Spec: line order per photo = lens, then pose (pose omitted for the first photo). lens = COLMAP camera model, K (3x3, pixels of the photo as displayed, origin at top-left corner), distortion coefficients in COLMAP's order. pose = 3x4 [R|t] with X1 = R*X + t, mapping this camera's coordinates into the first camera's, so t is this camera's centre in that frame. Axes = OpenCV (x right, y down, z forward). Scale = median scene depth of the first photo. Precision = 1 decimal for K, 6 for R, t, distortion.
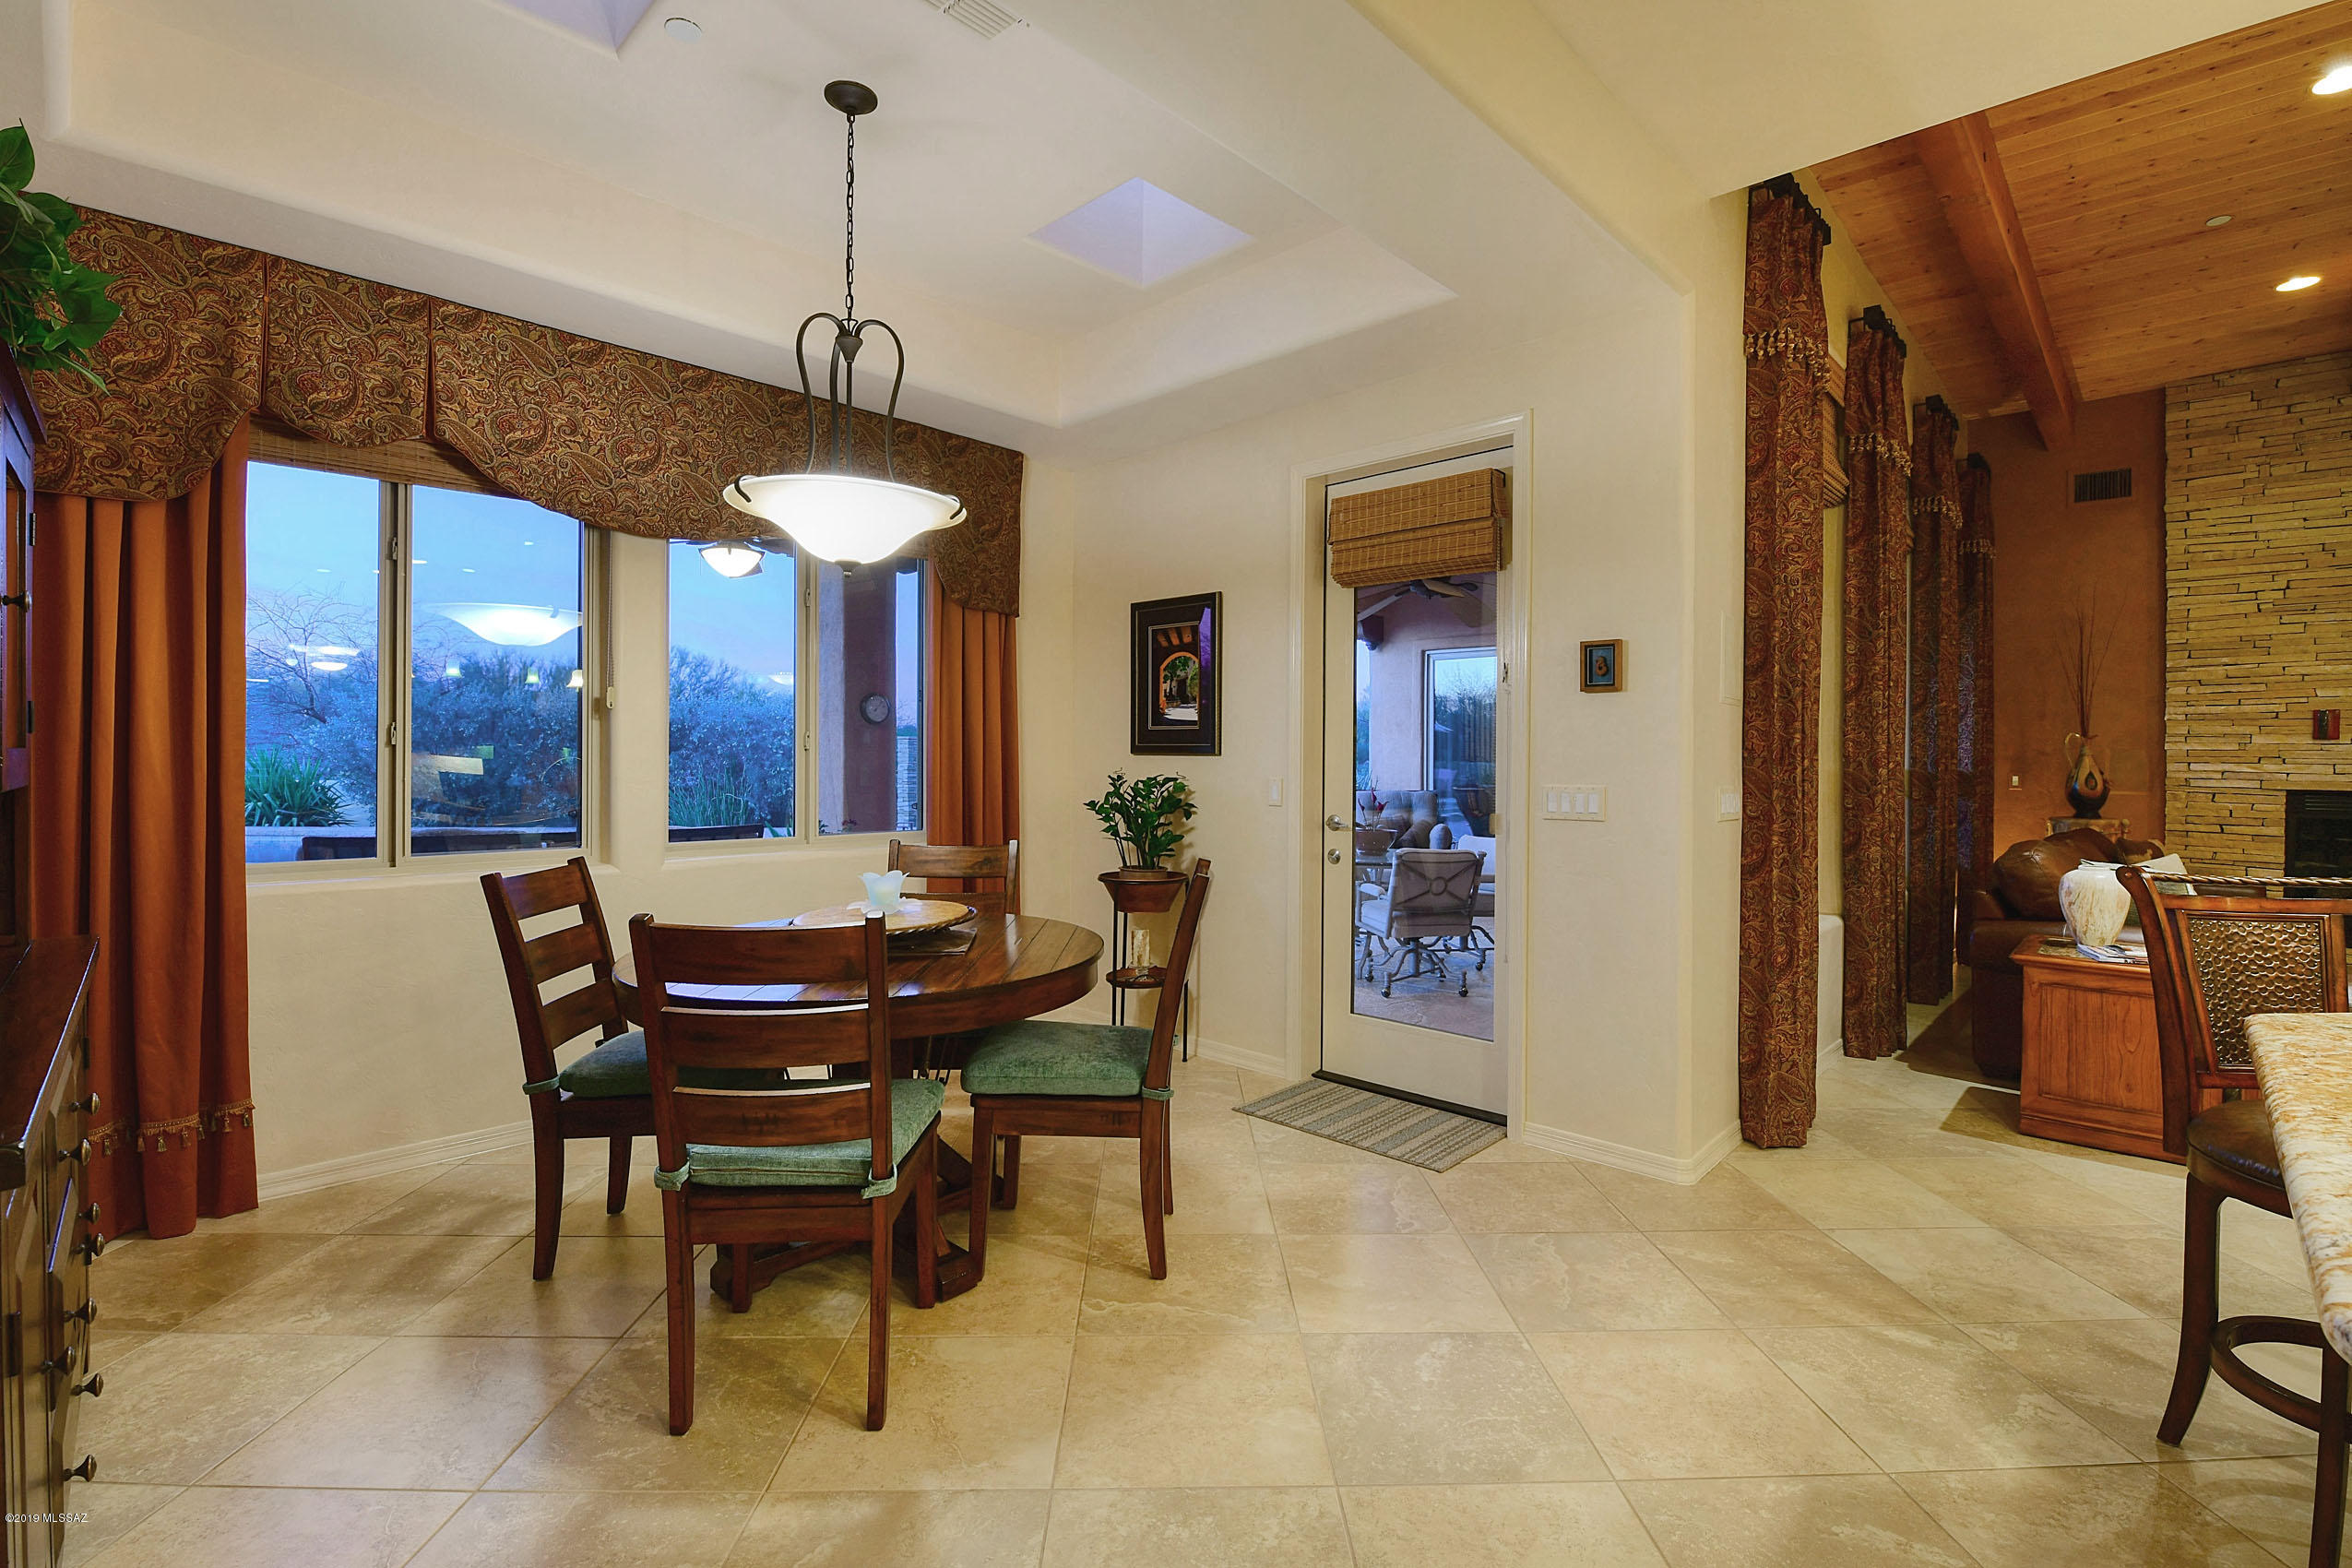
lens RADIAL K [[1064.9, 0, 1138.3], [0, 1064.9, 763.6], [0, 0, 1]] dist [-0.006568, -0.007171]
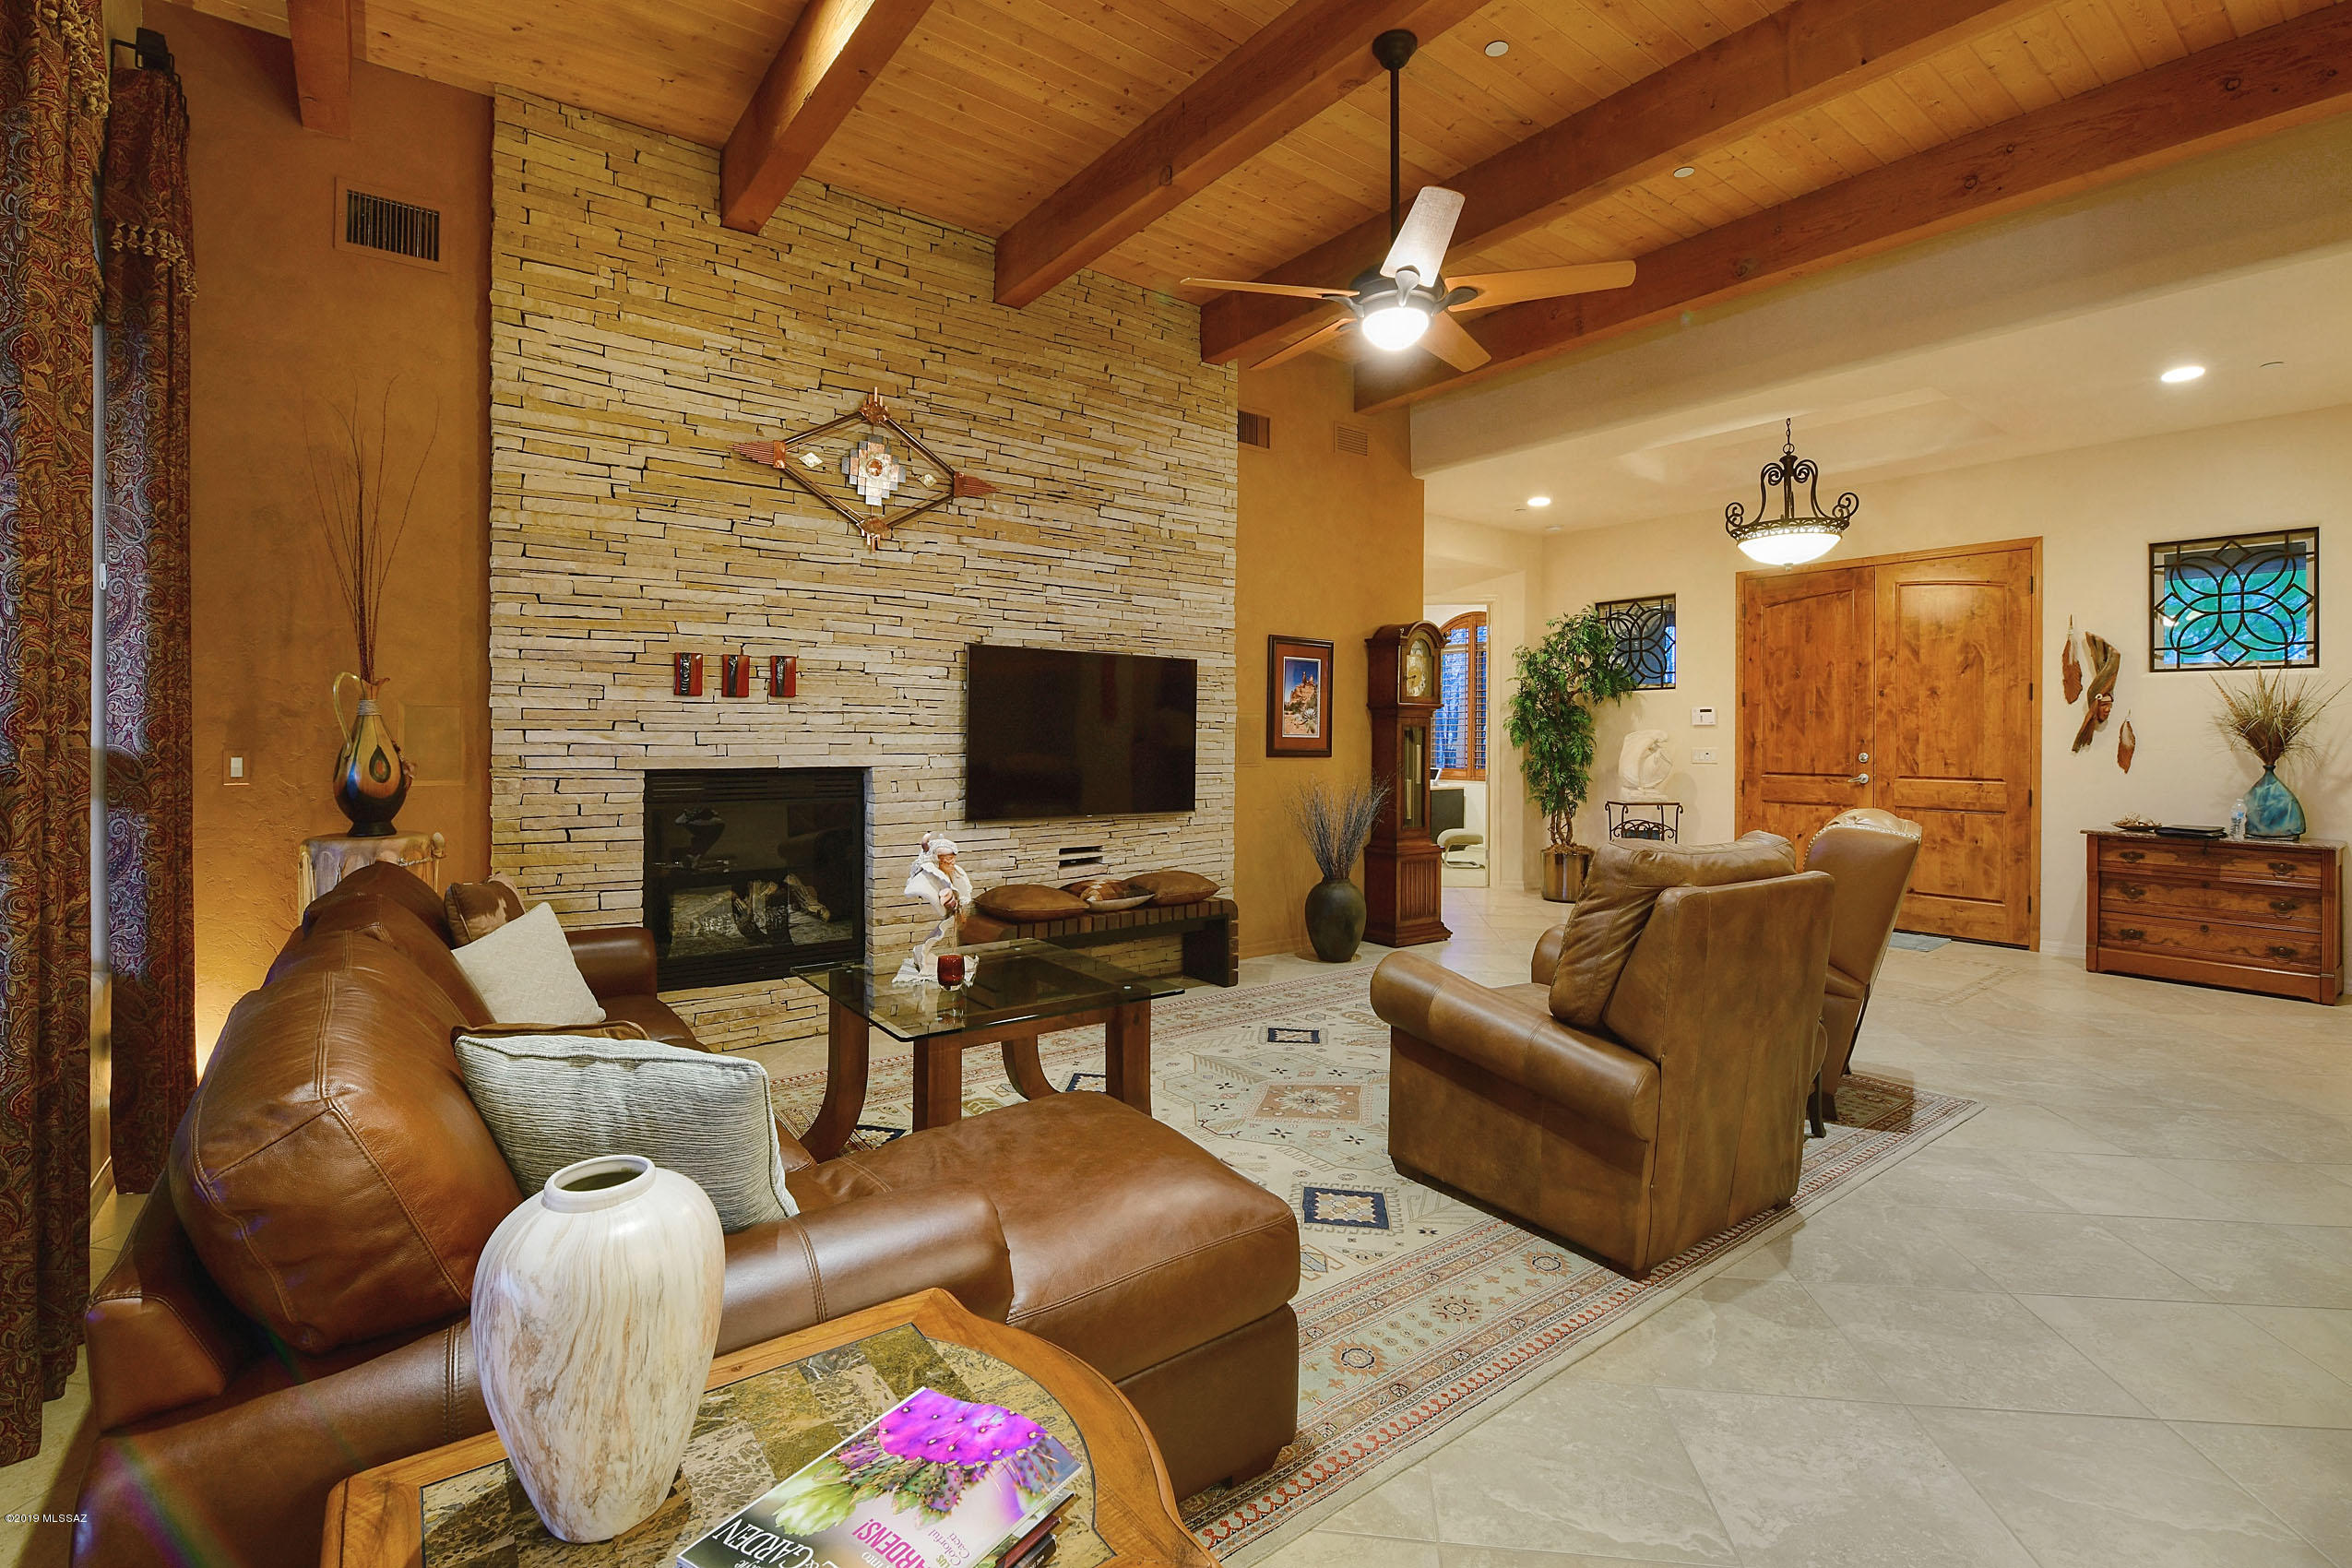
lens RADIAL K [[1064.9, 0, 1082.2], [0, 1064.9, 733.7], [0, 0, 1]] dist [-0.006568, -0.007171]
pose [[0.191974, -0.006457, 0.981379, 0.479085], [0.002889, 0.999978, 0.006014, -0.001281], [-0.981396, 0.001681, 0.191989, 0.587833]]
